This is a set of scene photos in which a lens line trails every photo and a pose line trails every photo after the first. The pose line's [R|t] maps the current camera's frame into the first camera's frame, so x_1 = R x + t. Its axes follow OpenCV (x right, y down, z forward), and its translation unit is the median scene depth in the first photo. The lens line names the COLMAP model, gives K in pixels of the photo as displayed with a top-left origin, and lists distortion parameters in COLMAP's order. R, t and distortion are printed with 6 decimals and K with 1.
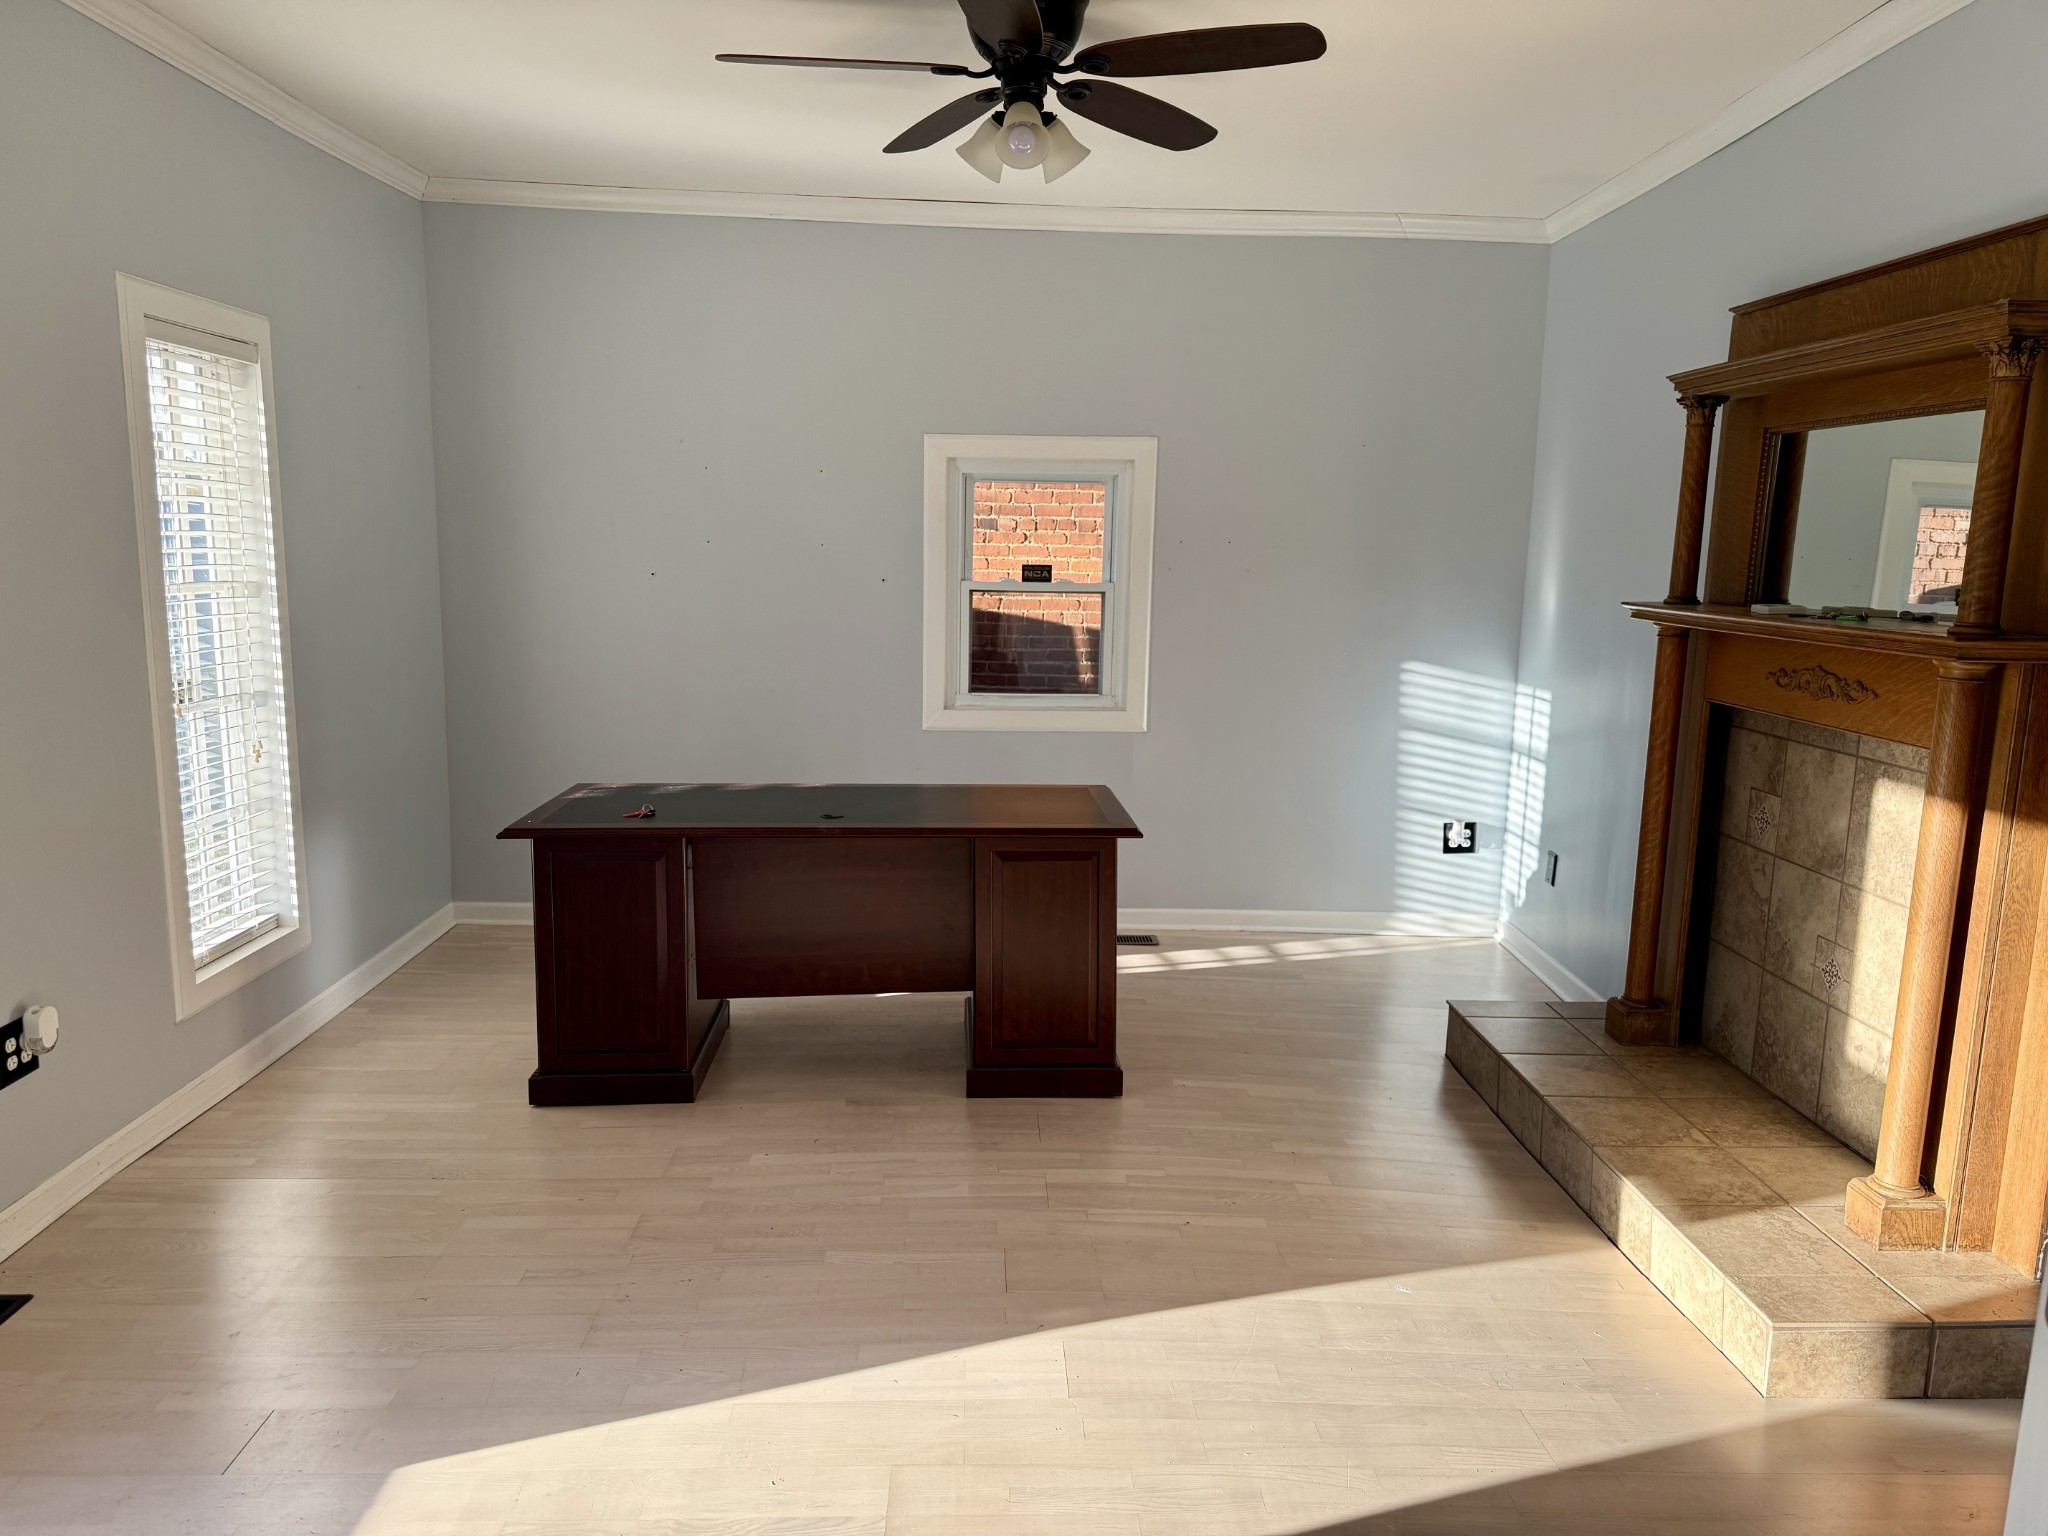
lens RADIAL K [[1428.3, 0, 1022.6], [0, 1428.3, 781.3], [0, 0, 1]] dist [0.029183, -0.010101]
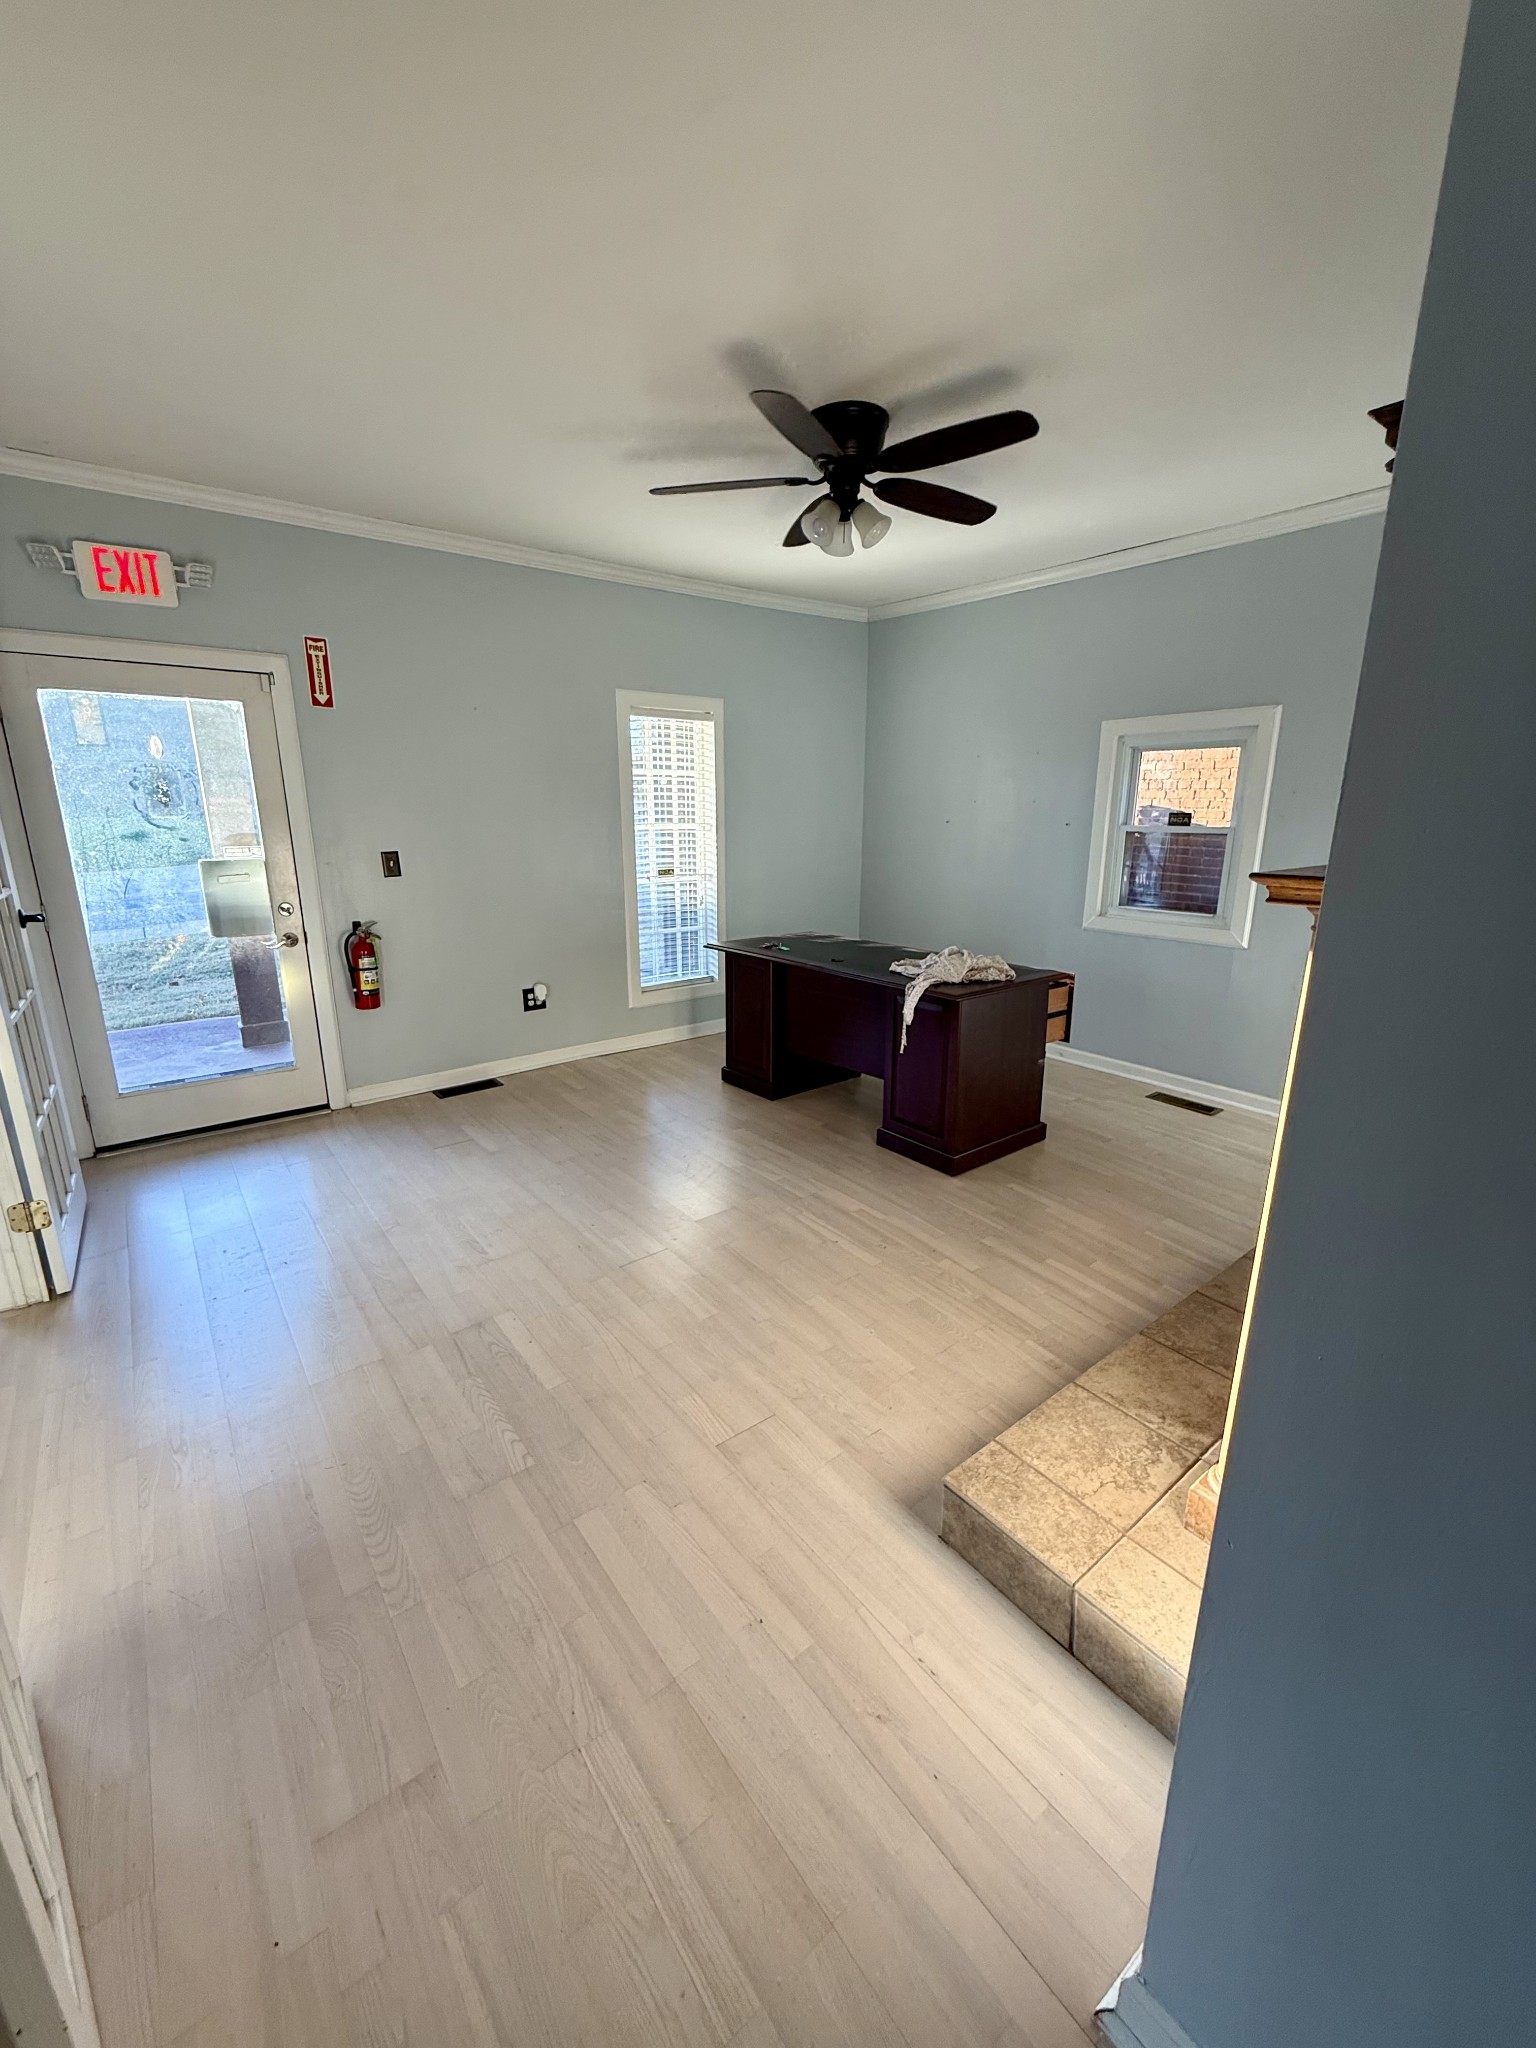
lens RADIAL K [[820.3, 0, 766.9], [0, 820.3, 1015.3], [0, 0, 1]] dist [0.001918, 0.000146]
pose [[0.589160, 0.177215, -0.788343, 0.595906], [-0.124956, 0.983898, 0.127791, -0.023495], [0.798296, 0.023219, 0.601818, 0.348696]]
